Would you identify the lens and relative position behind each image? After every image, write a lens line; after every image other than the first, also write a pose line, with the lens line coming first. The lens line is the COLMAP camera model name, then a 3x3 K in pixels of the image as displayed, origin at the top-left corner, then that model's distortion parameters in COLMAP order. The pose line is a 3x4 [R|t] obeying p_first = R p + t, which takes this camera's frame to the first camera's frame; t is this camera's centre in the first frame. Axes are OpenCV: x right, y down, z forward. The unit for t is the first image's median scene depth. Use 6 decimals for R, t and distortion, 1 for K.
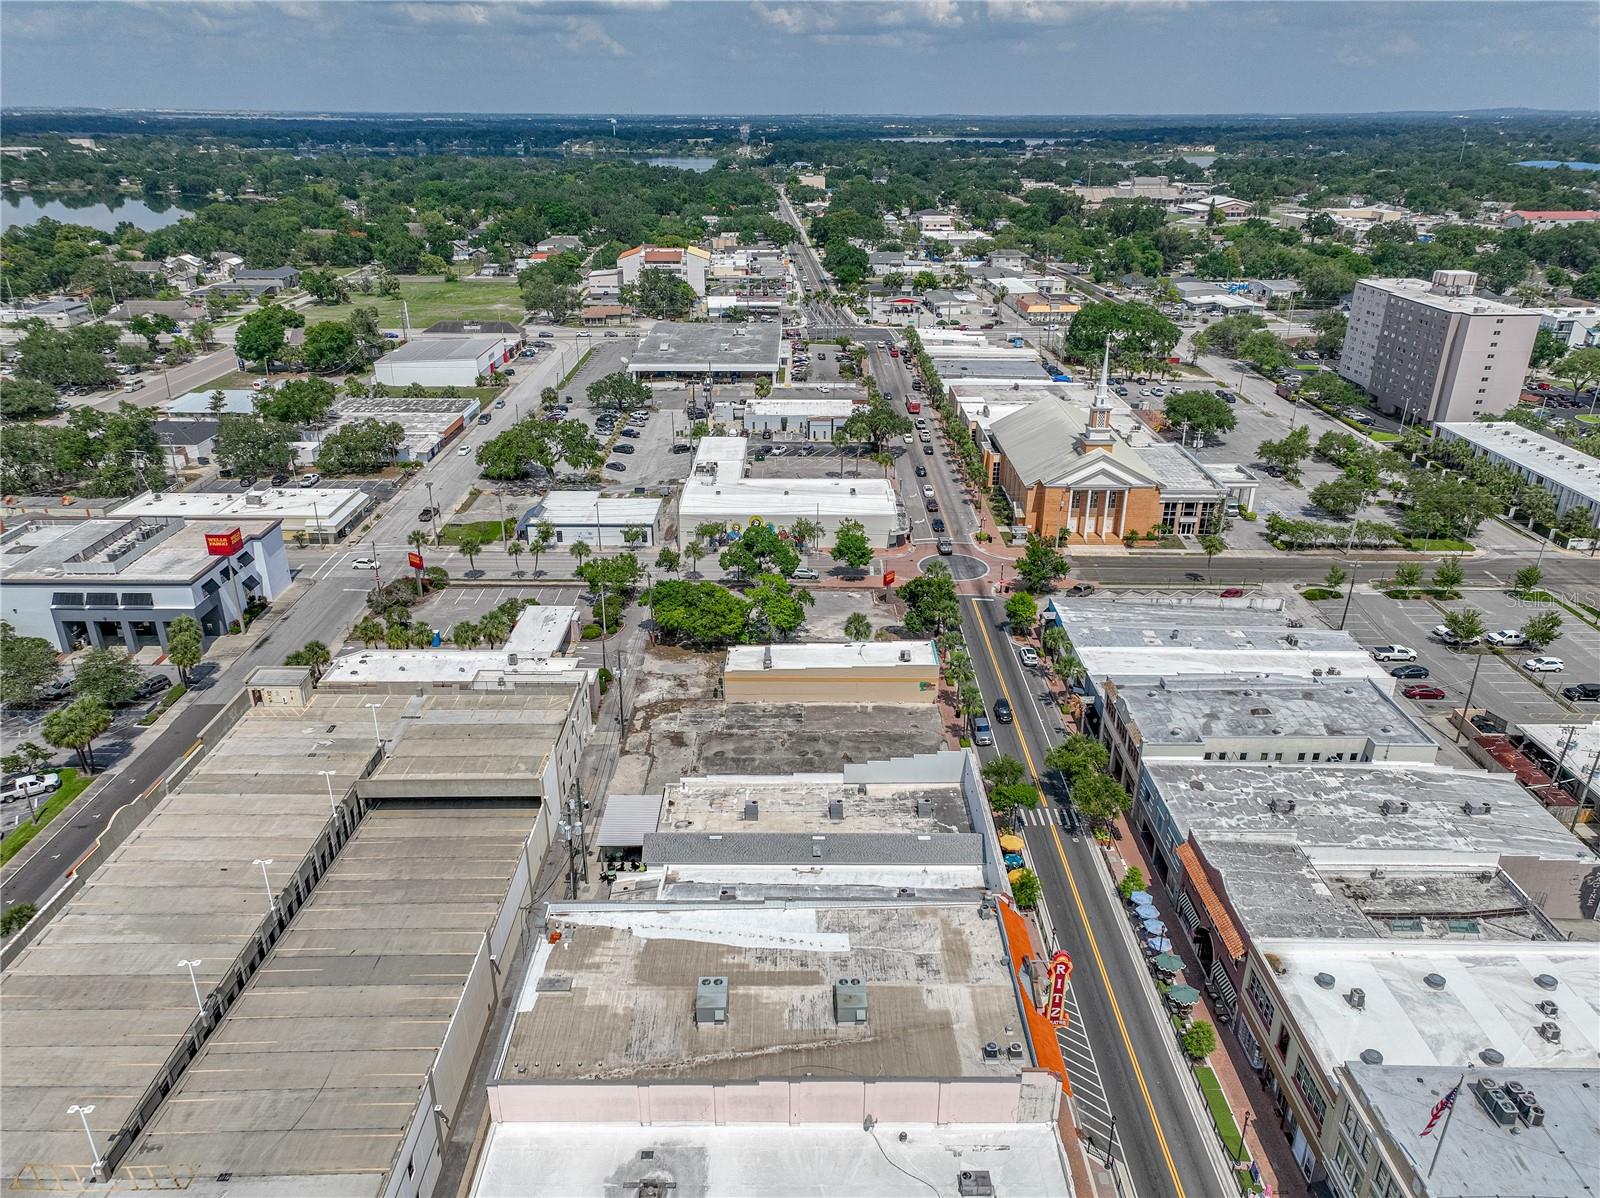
lens RADIAL K [[1127.2, 0, 797.3], [0, 1127.2, 597.8], [0, 0, 1]] dist [0.007967, 0.029777]
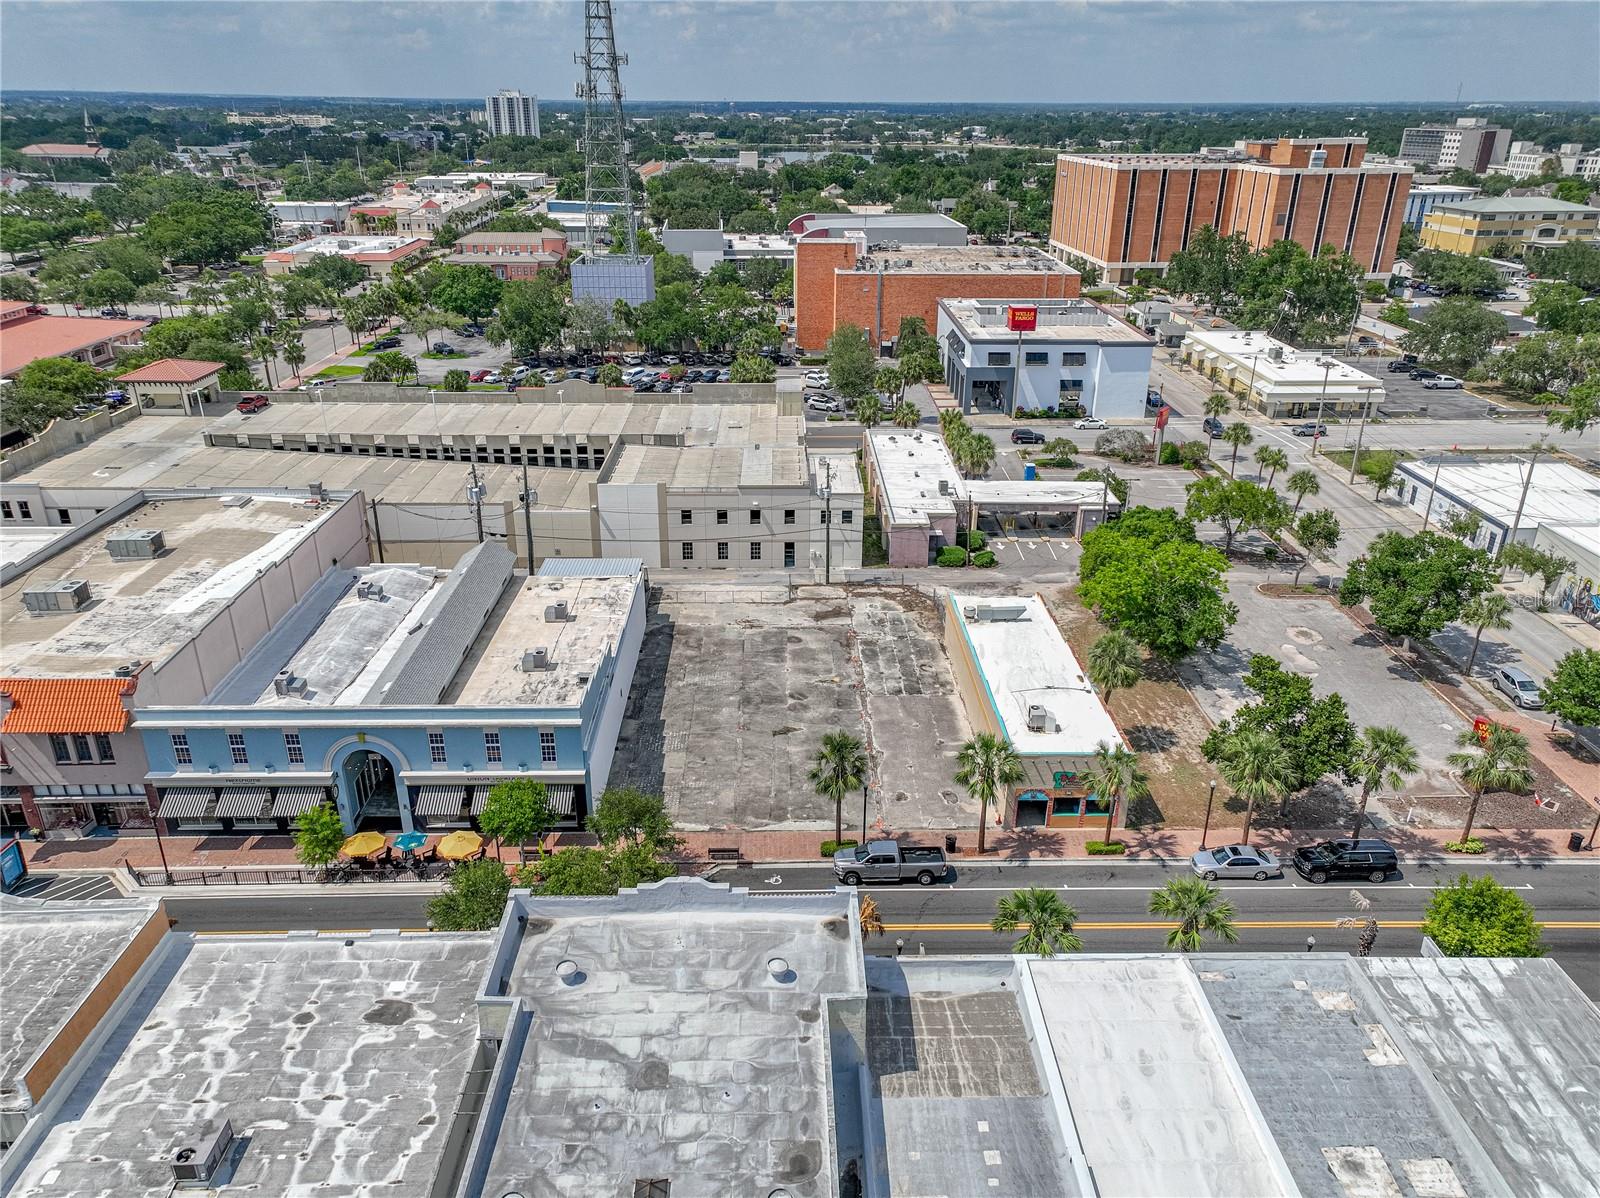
lens RADIAL K [[1134.2, 0, 800.9], [0, 1134.2, 601.3], [0, 0, 1]] dist [0.005197, 0.035868]
pose [[0.020680, 0.401584, -0.915589, 0.393846], [-0.401825, 0.841903, 0.360189, -0.096679], [0.915483, 0.360458, 0.178777, 0.591422]]
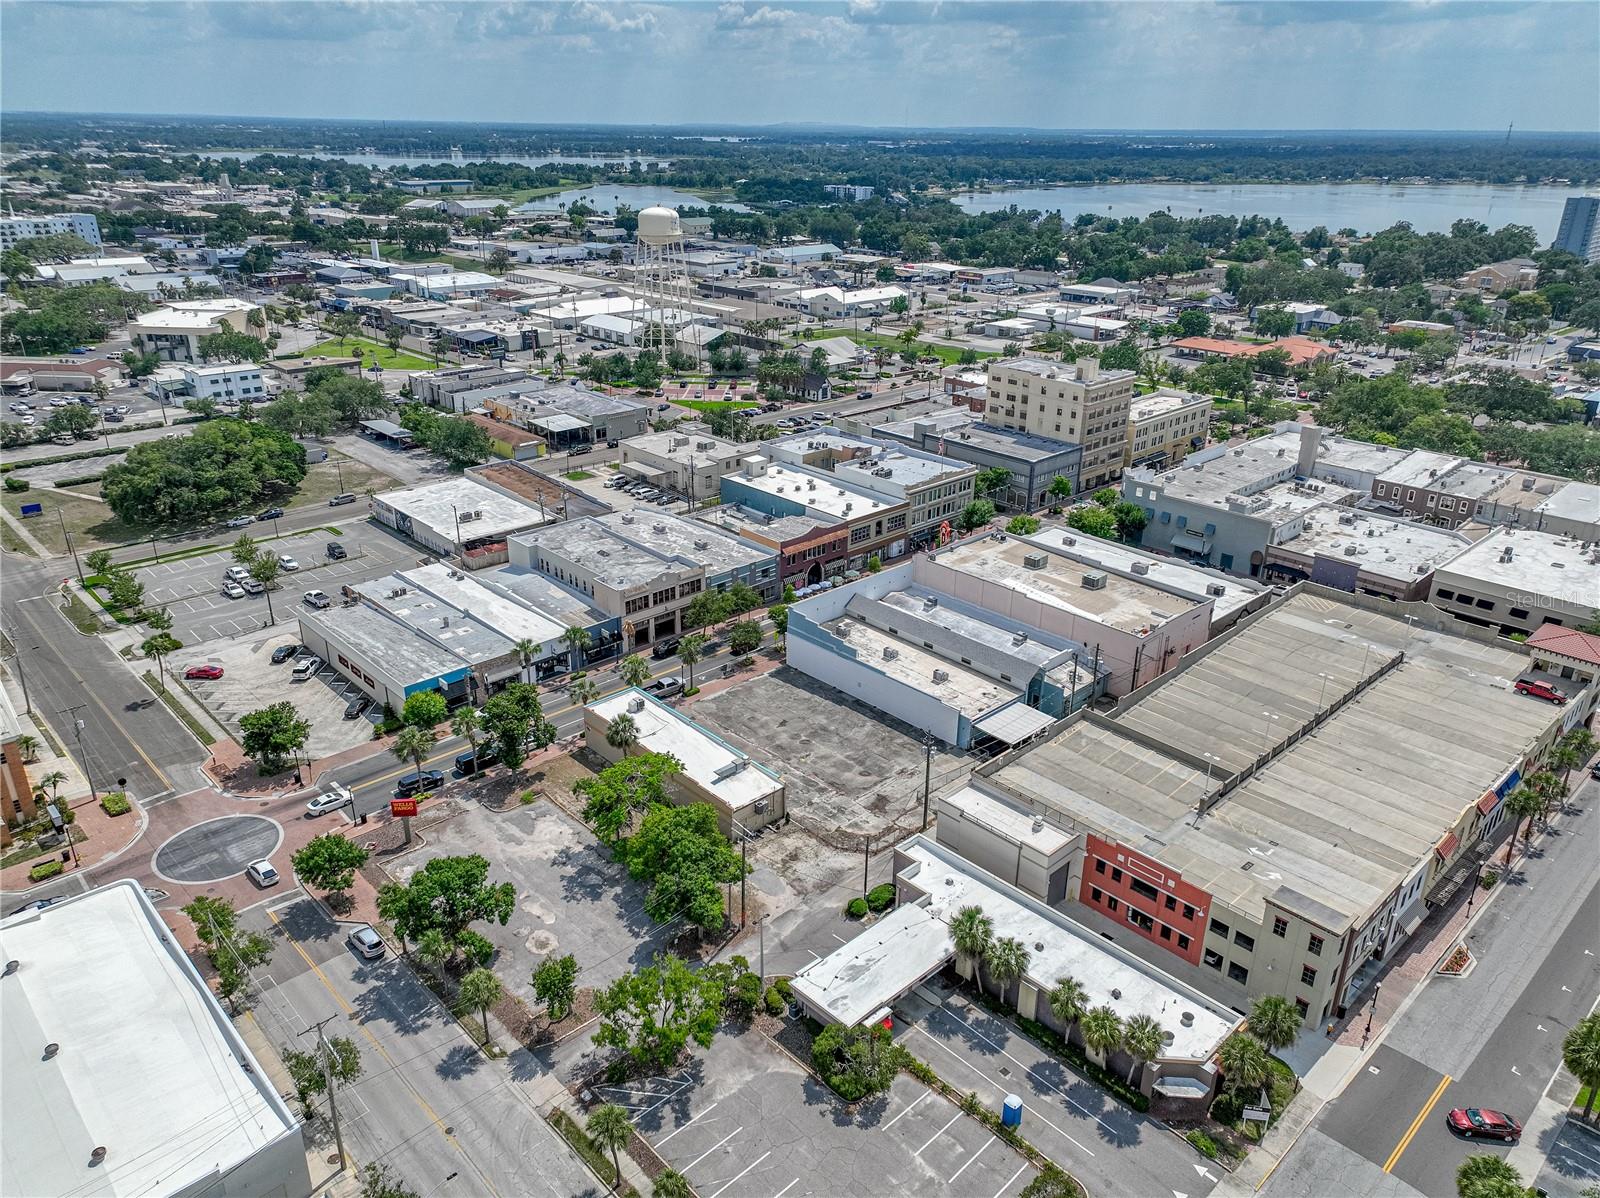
lens RADIAL K [[1122.7, 0, 800.0], [0, 1122.7, 599.0], [0, 0, 1]] dist [0.002060, 0.036526]
pose [[-0.690682, -0.292883, 0.661194, -0.431220], [0.273257, 0.740827, 0.613601, -0.402978], [-0.669544, 0.604479, -0.431644, 0.933413]]
